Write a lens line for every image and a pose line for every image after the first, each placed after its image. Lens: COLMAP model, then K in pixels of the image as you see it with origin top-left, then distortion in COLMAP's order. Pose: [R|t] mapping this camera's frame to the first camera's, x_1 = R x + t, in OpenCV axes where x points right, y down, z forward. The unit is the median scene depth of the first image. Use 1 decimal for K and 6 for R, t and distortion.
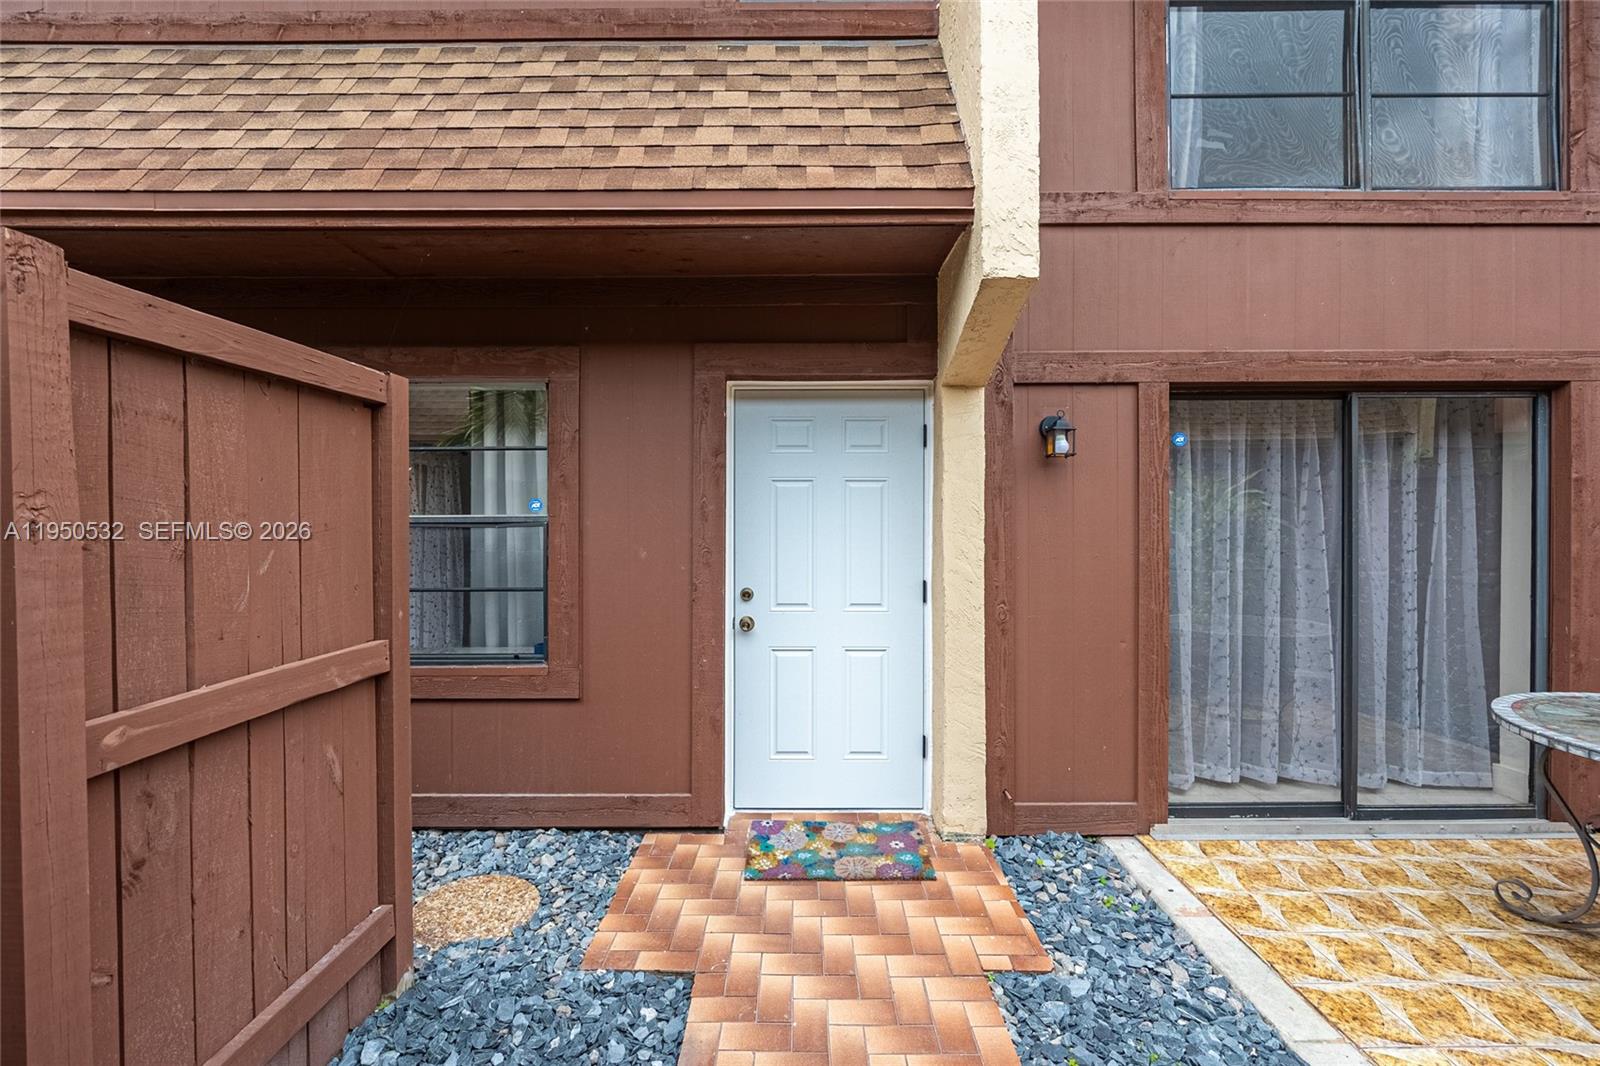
lens RADIAL K [[668.8, 0, 788.0], [0, 668.8, 526.9], [0, 0, 1]] dist [-0.006585, -0.000391]
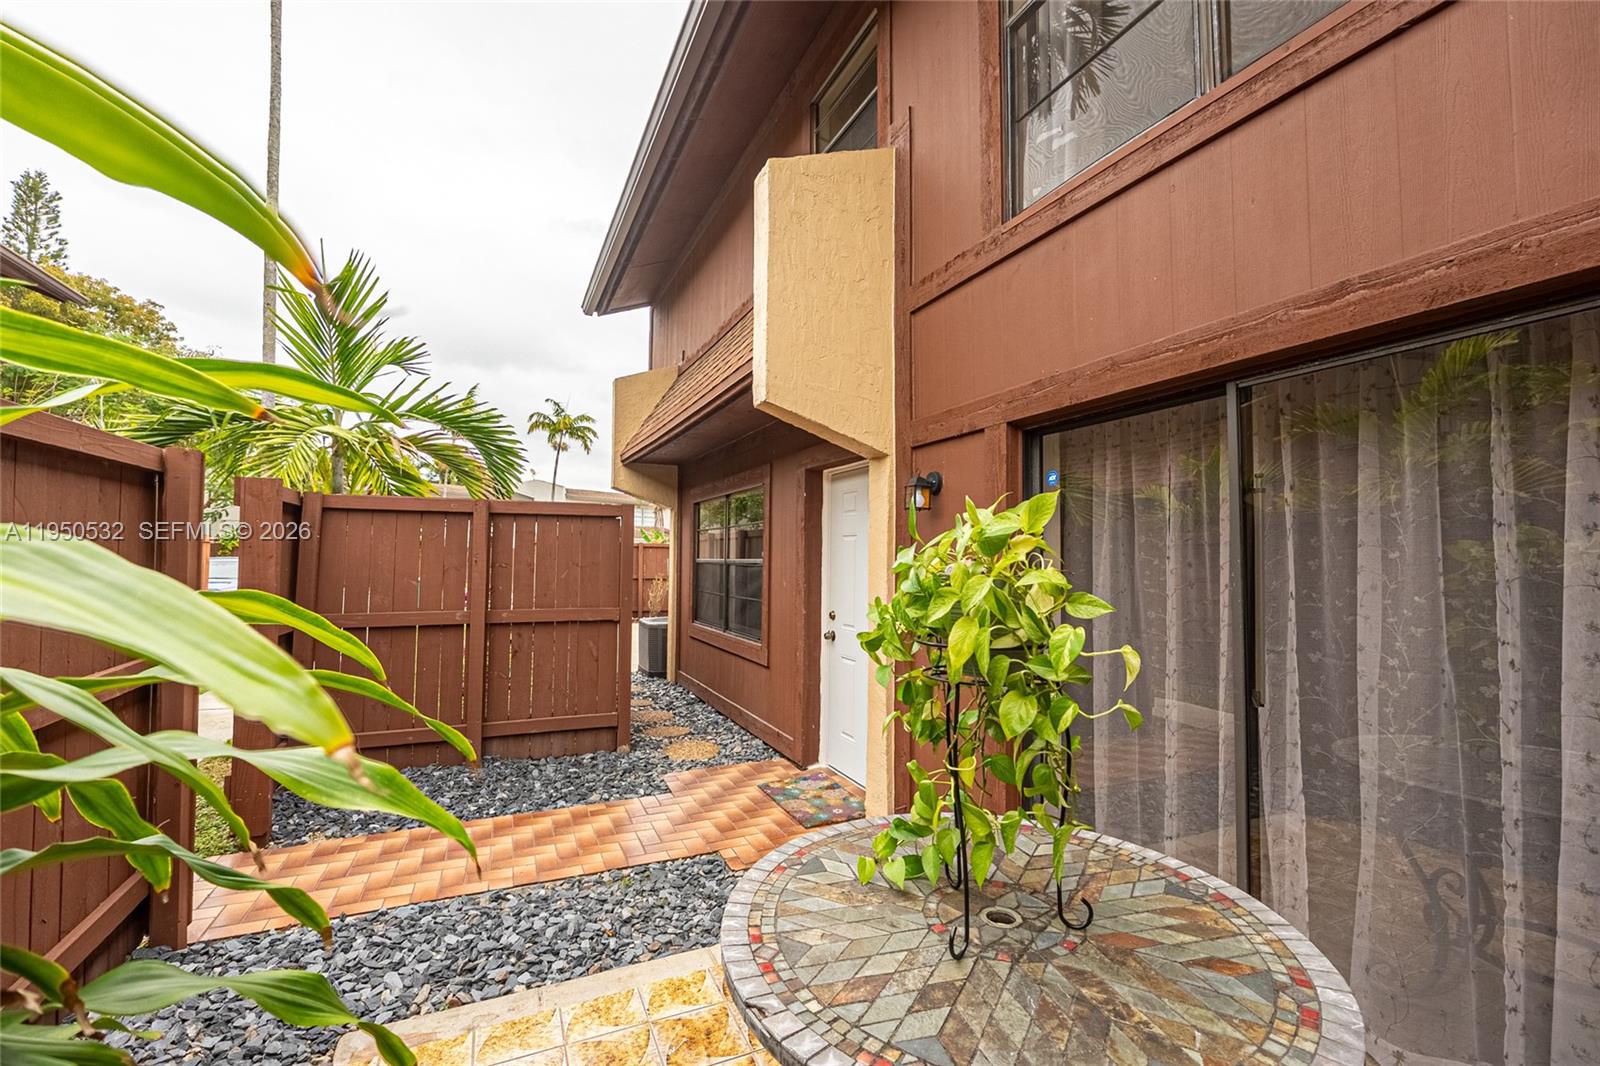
lens RADIAL K [[668.8, 0, 799.5], [0, 668.8, 536.3], [0, 0, 1]] dist [-0.006585, -0.000391]
pose [[0.422727, -0.025019, -0.905912, 1.307359], [-0.020811, 0.999087, -0.037304, -0.015388], [0.906018, 0.034622, 0.421820, 0.345727]]
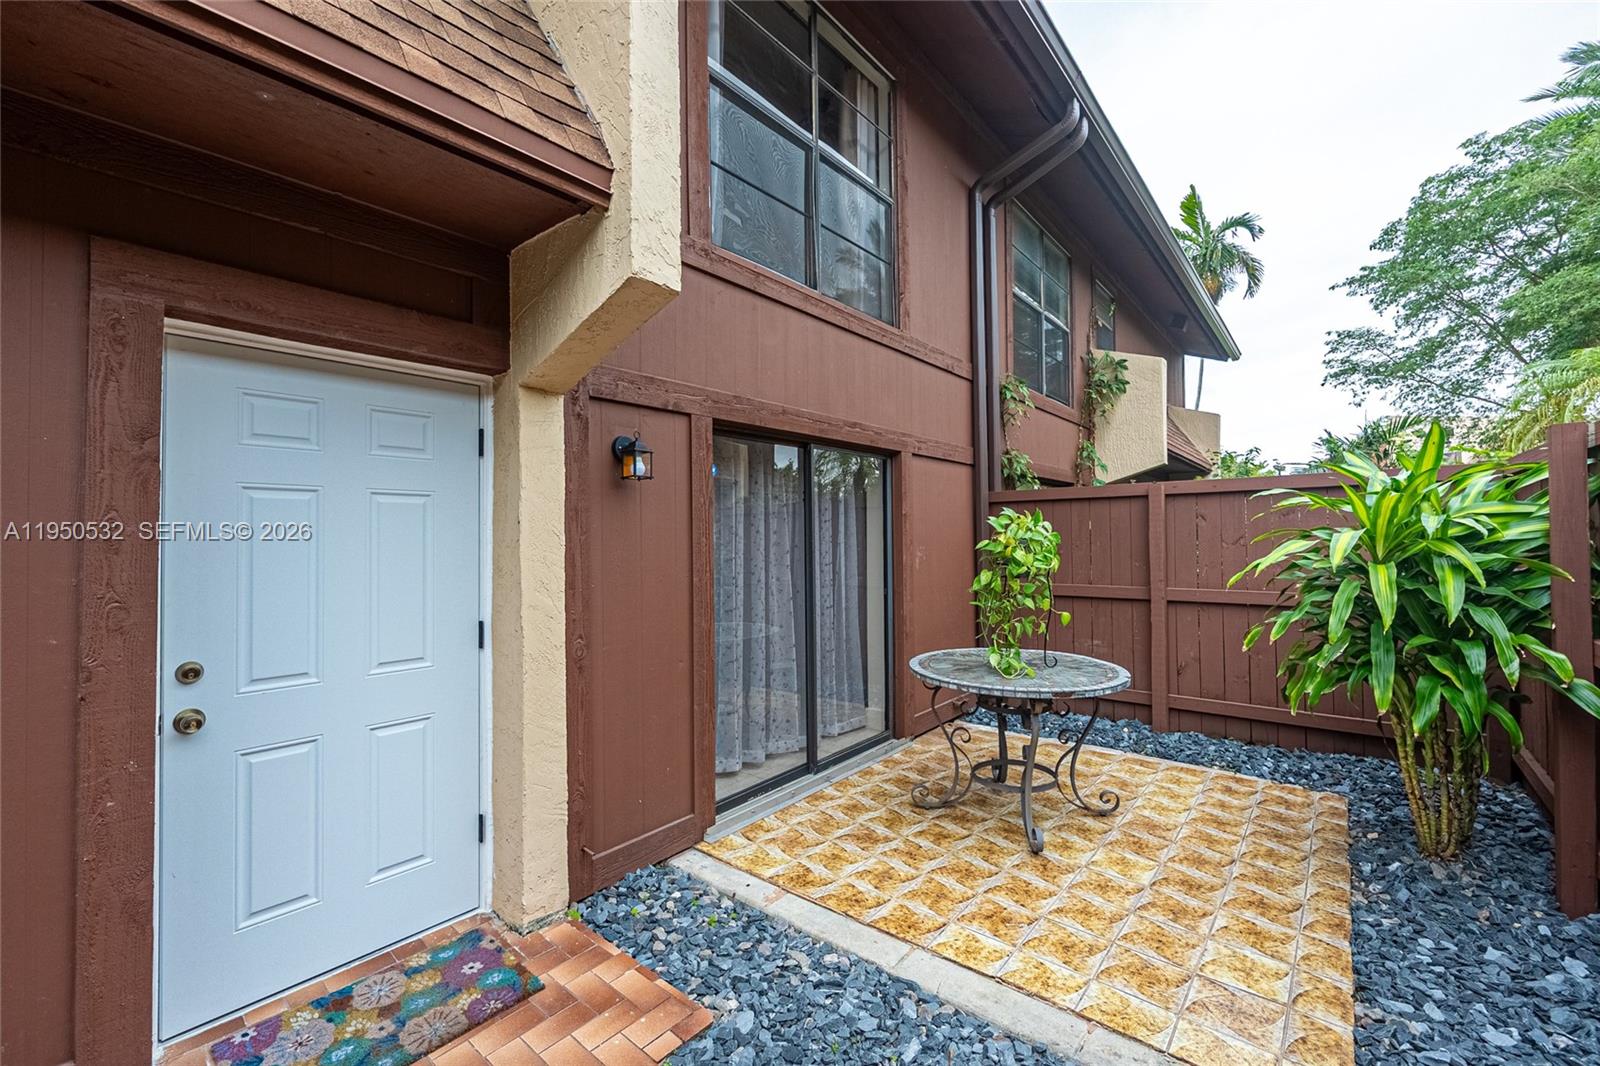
lens RADIAL K [[668.8, 0, 790.2], [0, 668.8, 528.6], [0, 0, 1]] dist [-0.006585, -0.000391]
pose [[0.636375, 0.006680, 0.771351, -0.194410], [0.015136, 0.999662, -0.021144, -0.009563], [-0.771231, 0.025131, 0.636059, 0.208708]]
